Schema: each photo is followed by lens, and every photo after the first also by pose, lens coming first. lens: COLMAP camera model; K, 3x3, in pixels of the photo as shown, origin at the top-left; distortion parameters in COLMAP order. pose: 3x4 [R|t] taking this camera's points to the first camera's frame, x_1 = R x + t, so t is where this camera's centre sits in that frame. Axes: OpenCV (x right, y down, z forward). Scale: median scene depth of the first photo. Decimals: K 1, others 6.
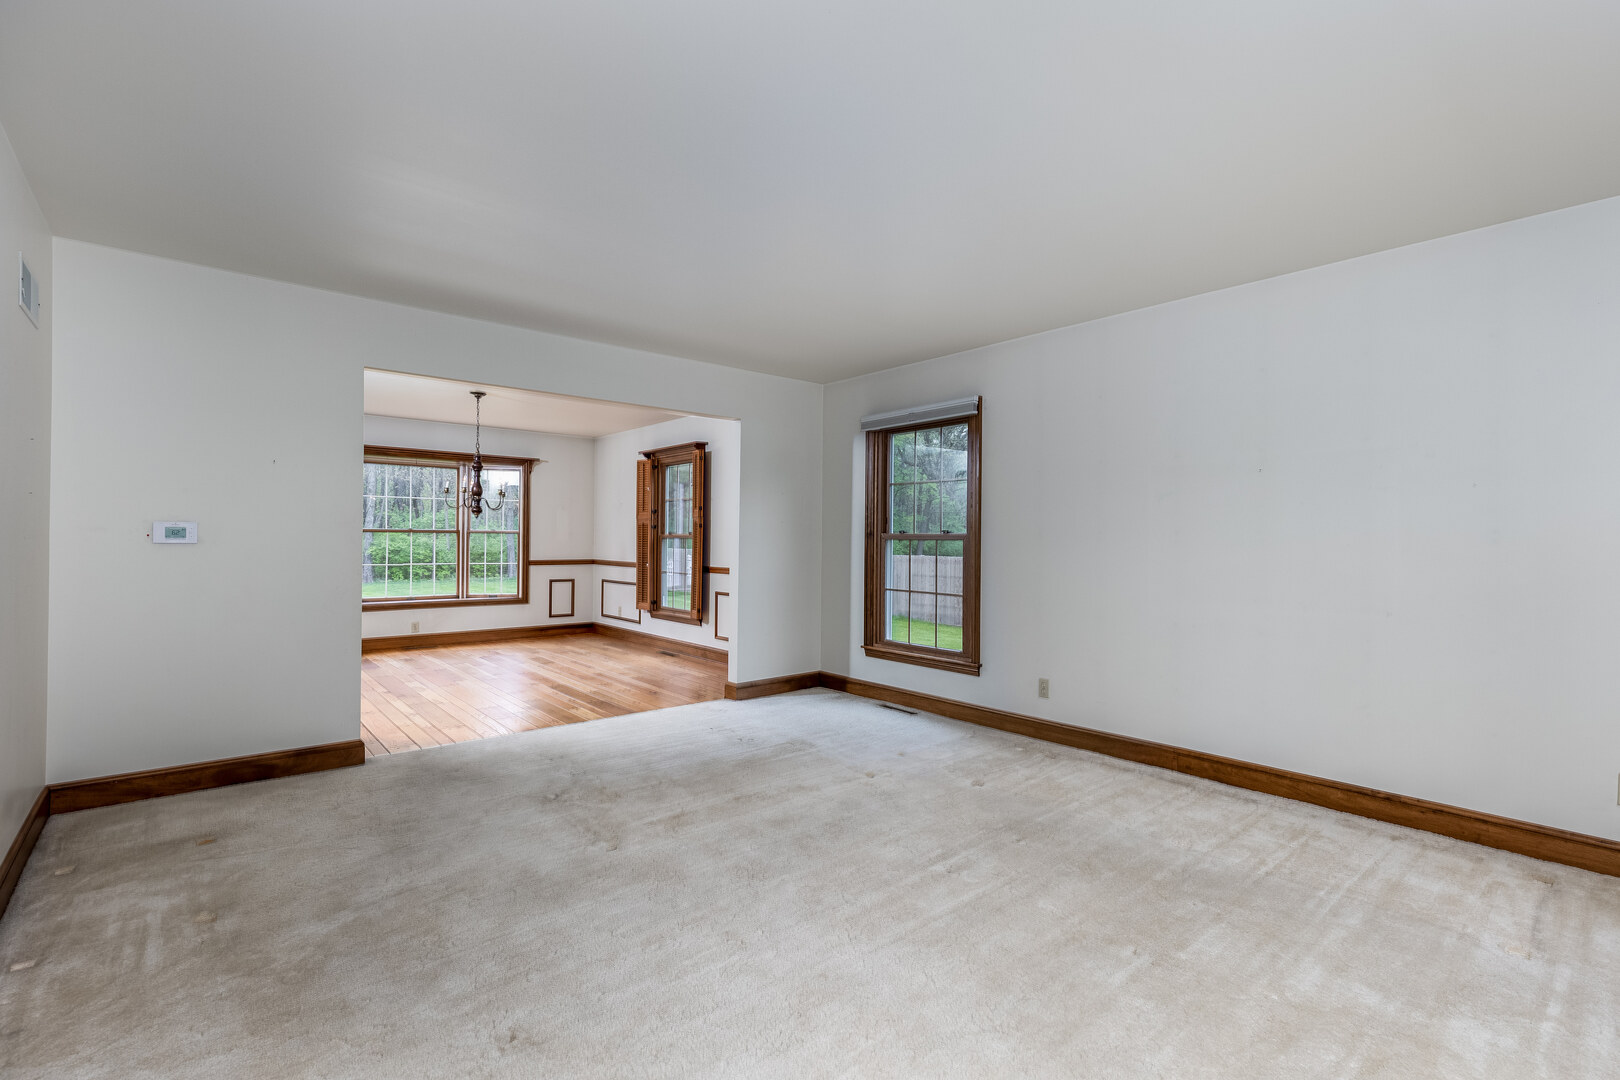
lens RADIAL K [[723.8, 0, 812.1], [0, 723.8, 543.1], [0, 0, 1]] dist [0.008888, -0.002522]
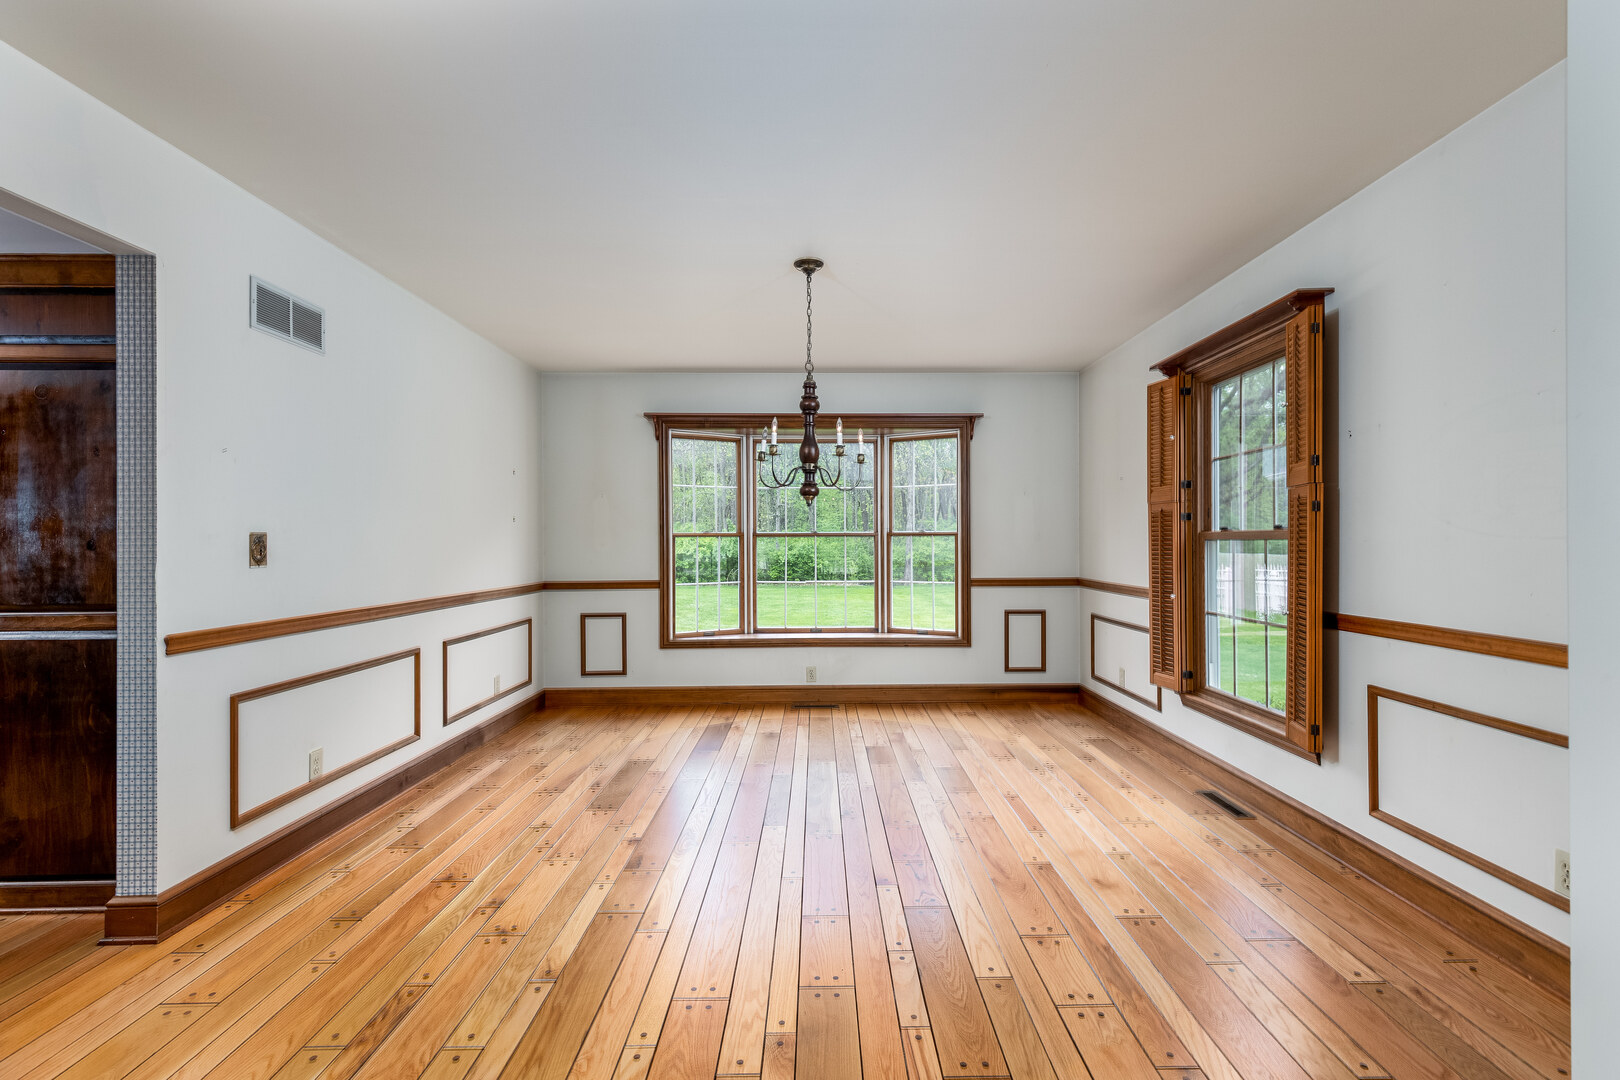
lens RADIAL K [[723.8, 0, 833.4], [0, 723.8, 535.4], [0, 0, 1]] dist [0.008888, -0.002522]
pose [[0.775751, -0.017441, -0.630798, -0.094135], [0.008074, 0.999810, -0.017714, -0.002924], [0.630988, 0.008648, 0.775745, 0.466367]]
